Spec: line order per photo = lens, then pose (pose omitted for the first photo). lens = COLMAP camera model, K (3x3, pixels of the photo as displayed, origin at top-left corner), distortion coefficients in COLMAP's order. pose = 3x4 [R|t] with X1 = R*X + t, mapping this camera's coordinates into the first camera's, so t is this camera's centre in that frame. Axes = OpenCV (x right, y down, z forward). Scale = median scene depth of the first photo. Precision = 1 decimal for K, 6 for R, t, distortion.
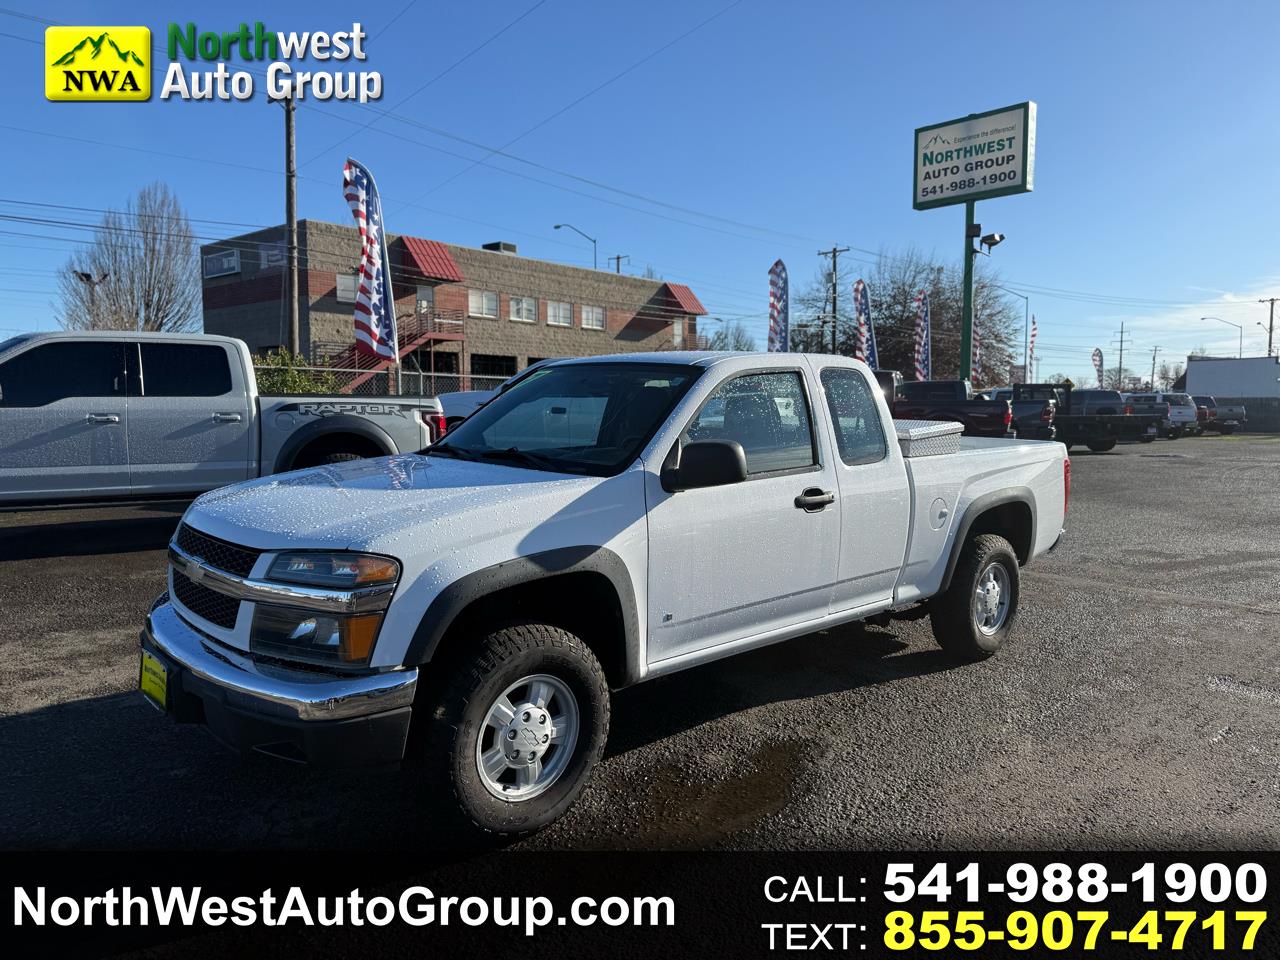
lens RADIAL K [[905.4, 0, 638.0], [0, 905.4, 482.3], [0, 0, 1]] dist [0.049110, -0.081482]
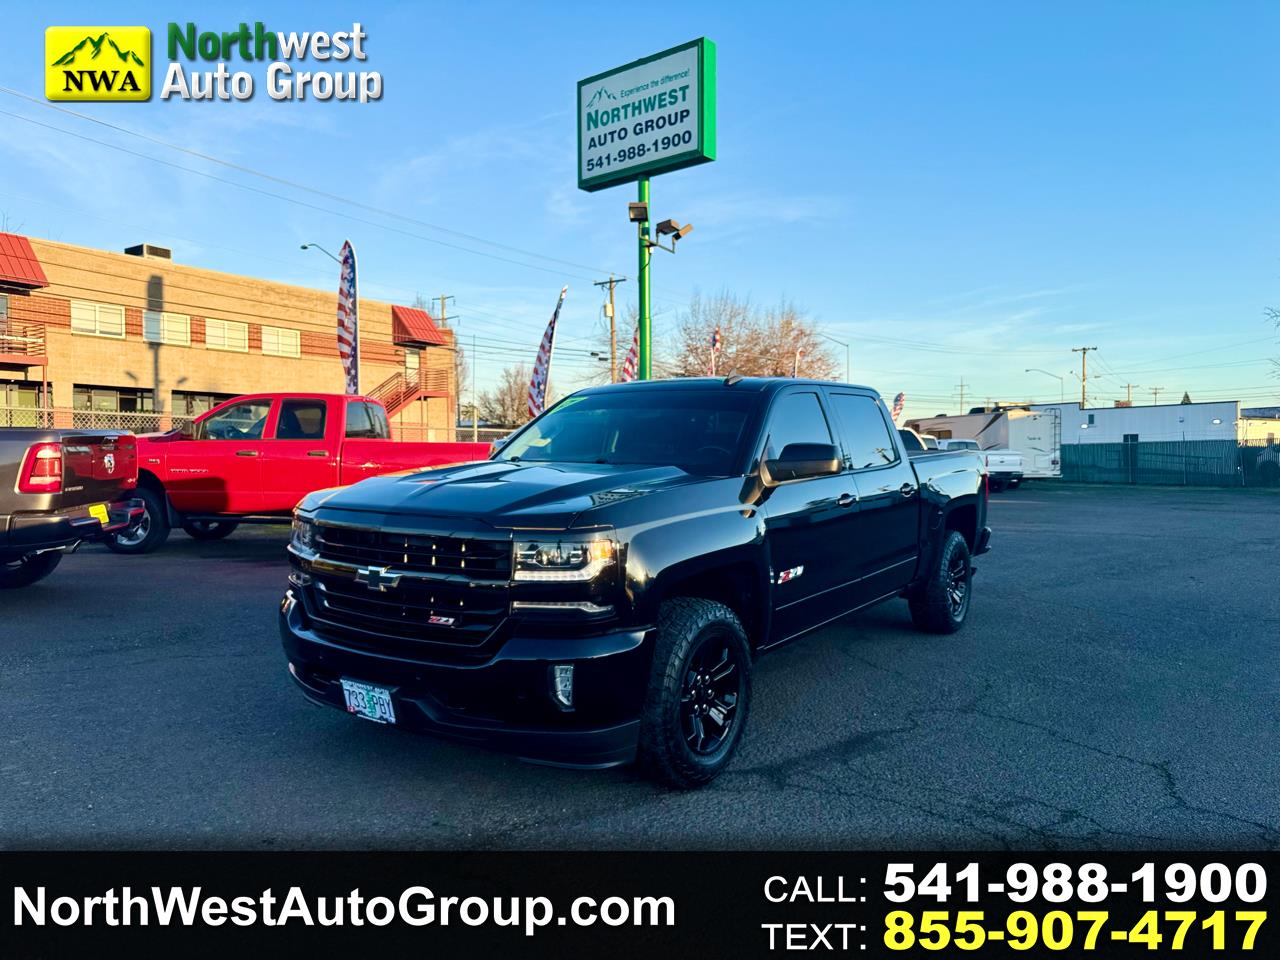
lens RADIAL K [[897.9, 0, 641.1], [0, 897.9, 494.1], [0, 0, 1]] dist [0.060417, -0.080999]
pose [[0.990508, -0.006746, 0.137287, 0.236633], [0.012514, 0.999073, -0.041198, -0.018221], [-0.136882, 0.042525, 0.989674, 0.259126]]
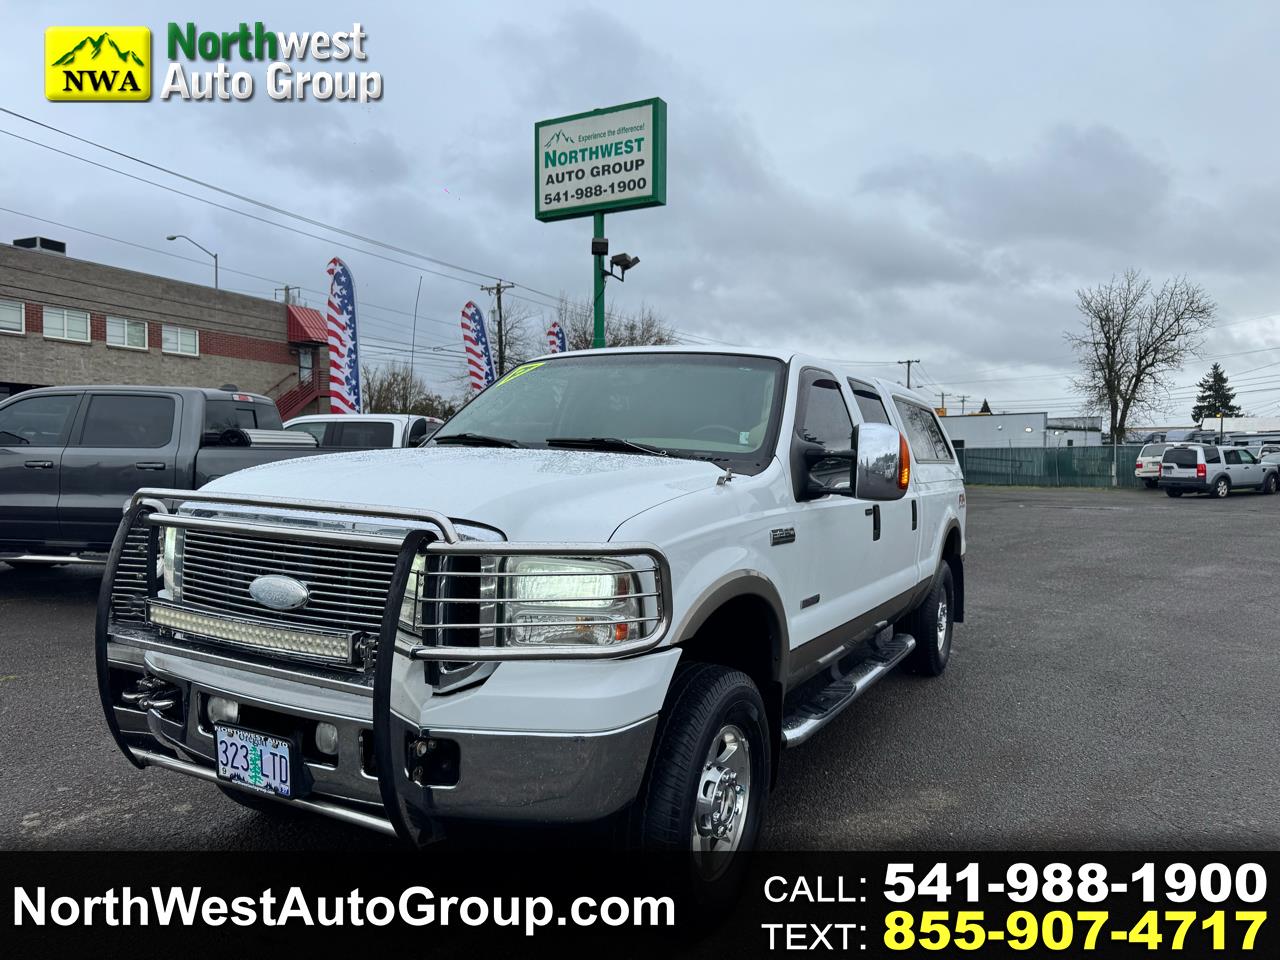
lens RADIAL K [[897.9, 0, 641.1], [0, 897.9, 494.1], [0, 0, 1]] dist [0.060417, -0.080999]
pose [[0.949694, -0.008088, 0.313075, 0.127497], [0.020465, 0.999133, -0.036268, -0.018055], [-0.312510, 0.040851, 0.949036, 0.193363]]
